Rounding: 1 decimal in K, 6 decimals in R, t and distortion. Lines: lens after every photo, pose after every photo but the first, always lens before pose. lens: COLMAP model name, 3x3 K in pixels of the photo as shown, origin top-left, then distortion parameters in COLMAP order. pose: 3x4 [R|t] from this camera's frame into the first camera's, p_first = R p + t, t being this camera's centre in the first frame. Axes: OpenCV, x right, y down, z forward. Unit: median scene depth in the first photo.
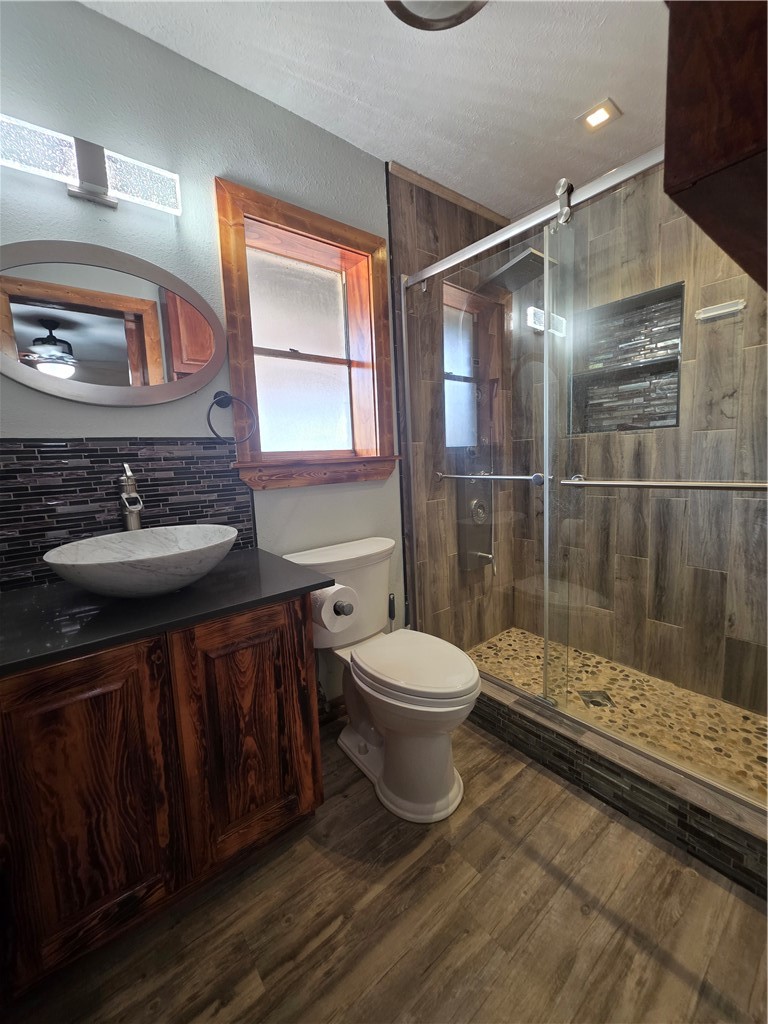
lens RADIAL K [[409.6, 0, 376.6], [0, 409.6, 506.7], [0, 0, 1]] dist [0.002739, -0.000723]
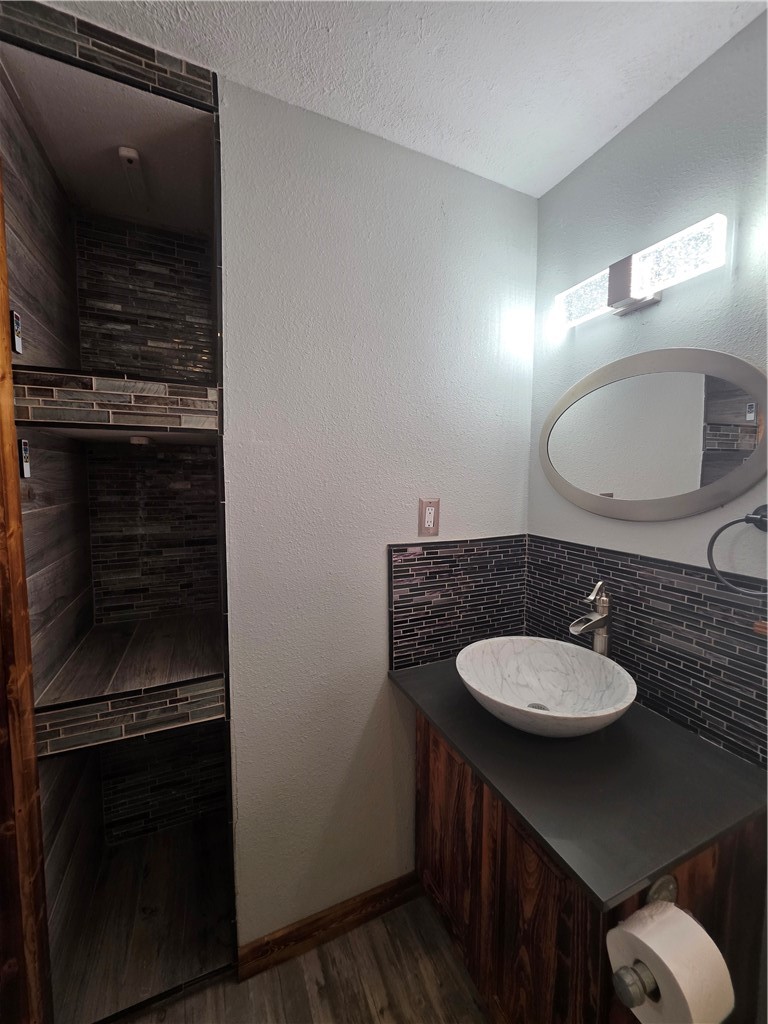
lens RADIAL K [[409.6, 0, 380.4], [0, 409.6, 504.4], [0, 0, 1]] dist [0.002739, -0.000723]
pose [[-0.248468, 0.109563, -0.962424, 0.380879], [-0.112725, 0.983561, 0.141071, -0.333192], [0.962059, 0.143541, -0.232033, 0.648690]]
